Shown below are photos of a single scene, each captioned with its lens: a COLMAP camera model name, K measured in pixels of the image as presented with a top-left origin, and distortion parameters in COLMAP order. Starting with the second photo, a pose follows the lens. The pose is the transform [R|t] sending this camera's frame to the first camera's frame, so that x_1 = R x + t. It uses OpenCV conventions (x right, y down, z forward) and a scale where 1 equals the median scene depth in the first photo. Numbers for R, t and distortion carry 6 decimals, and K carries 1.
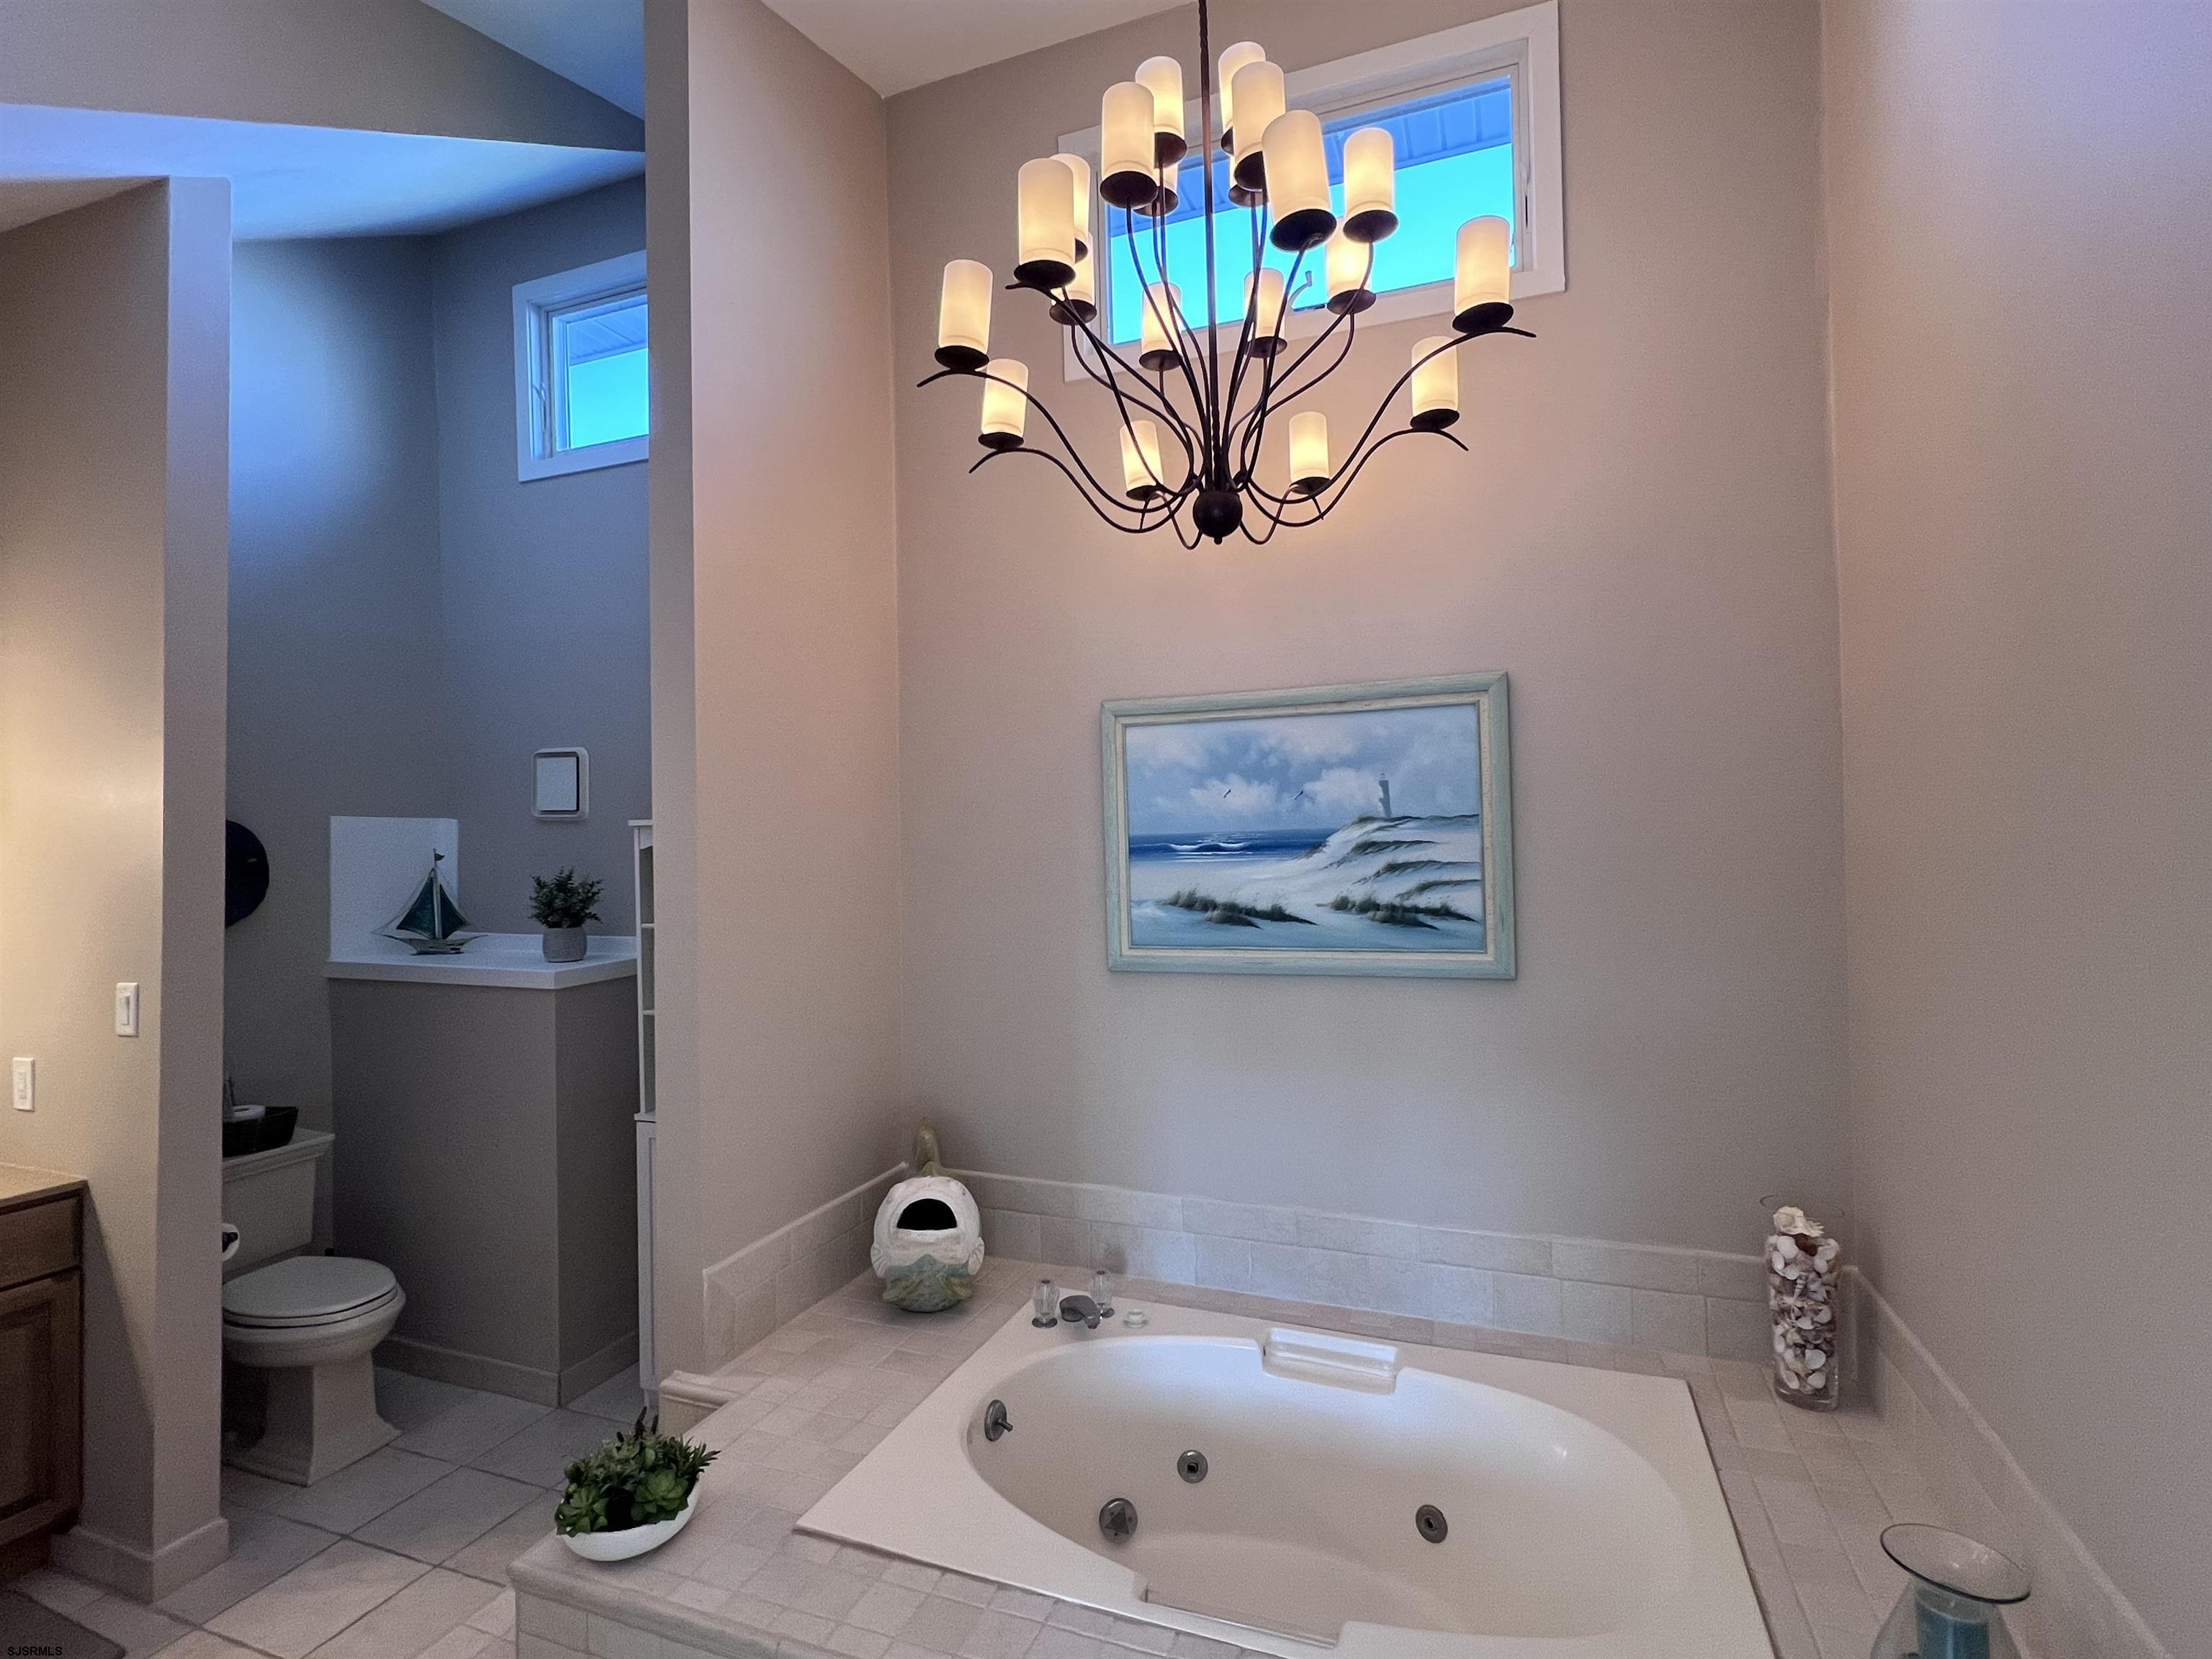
lens RADIAL K [[1058.7, 0, 1106.0], [0, 1058.7, 829.5], [0, 0, 1]] dist [-0.005679, -0.000543]
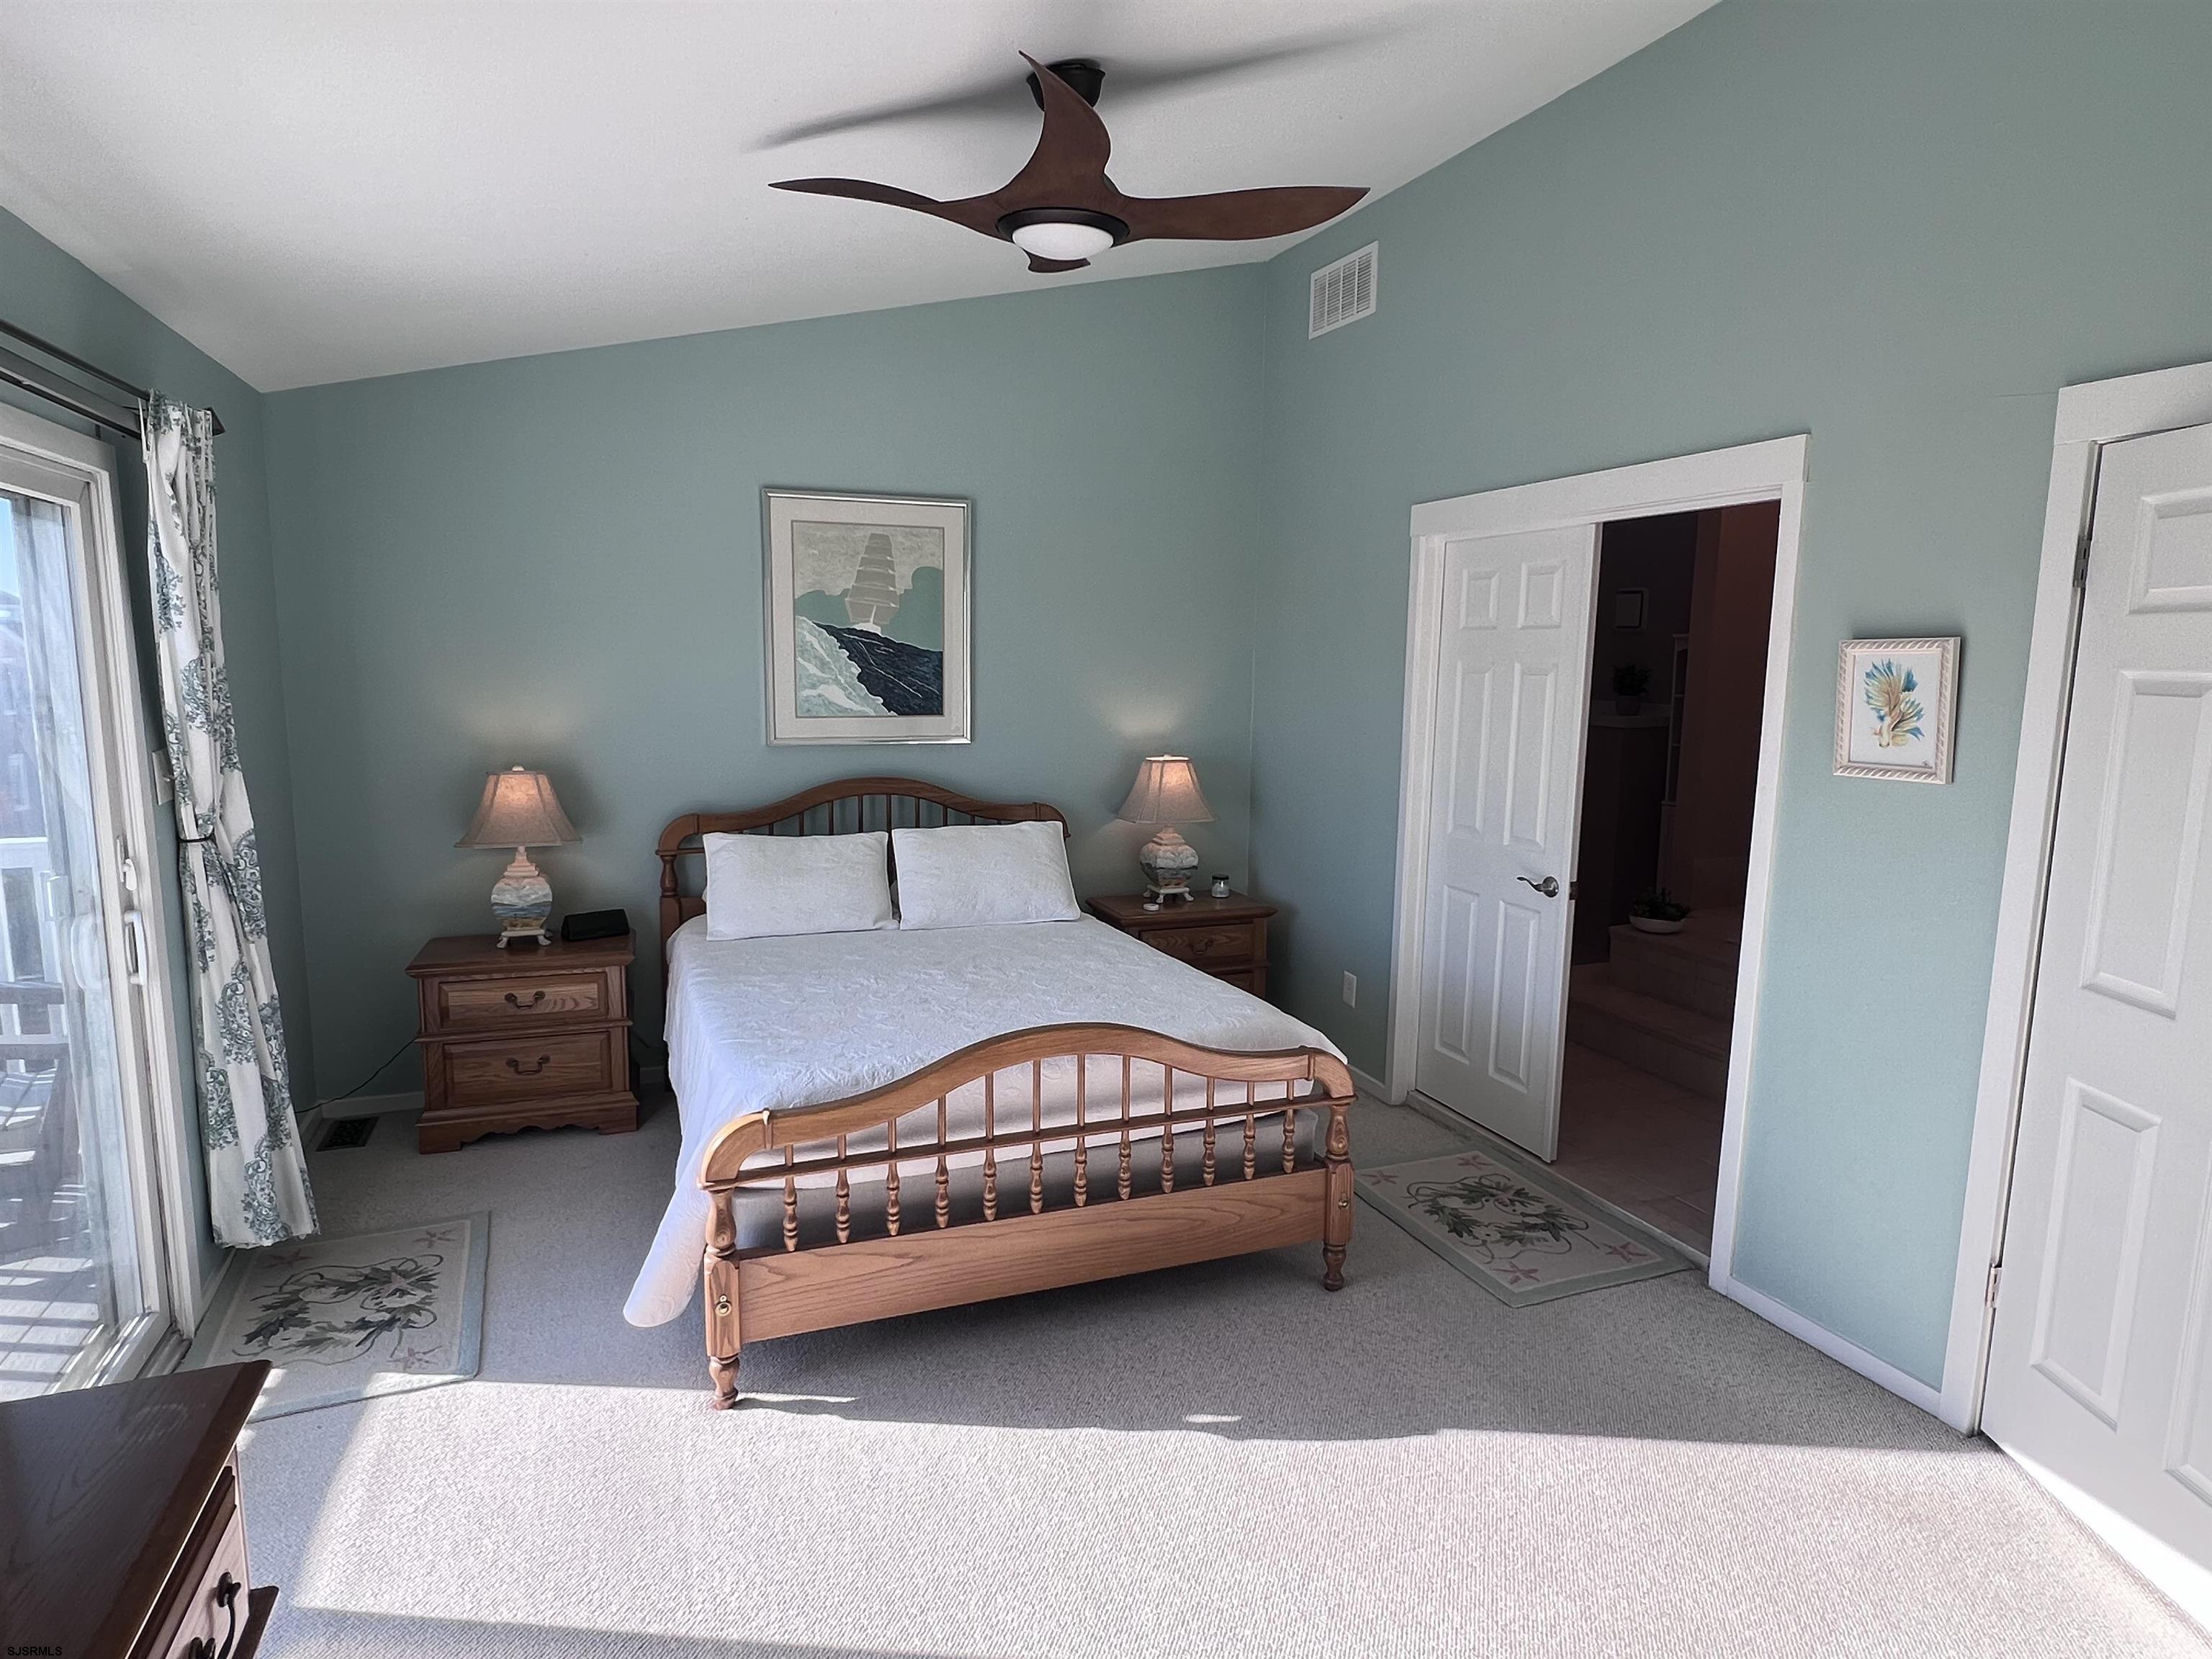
lens RADIAL K [[1219.6, 0, 1106.0], [0, 1219.6, 829.5], [0, 0, 1]] dist [-0.000795, 0.000192]
pose [[0.669280, 0.133318, -0.730952, 0.406858], [-0.004930, 0.984546, 0.175057, -0.036428], [0.742994, -0.113559, 0.659594, -0.992506]]
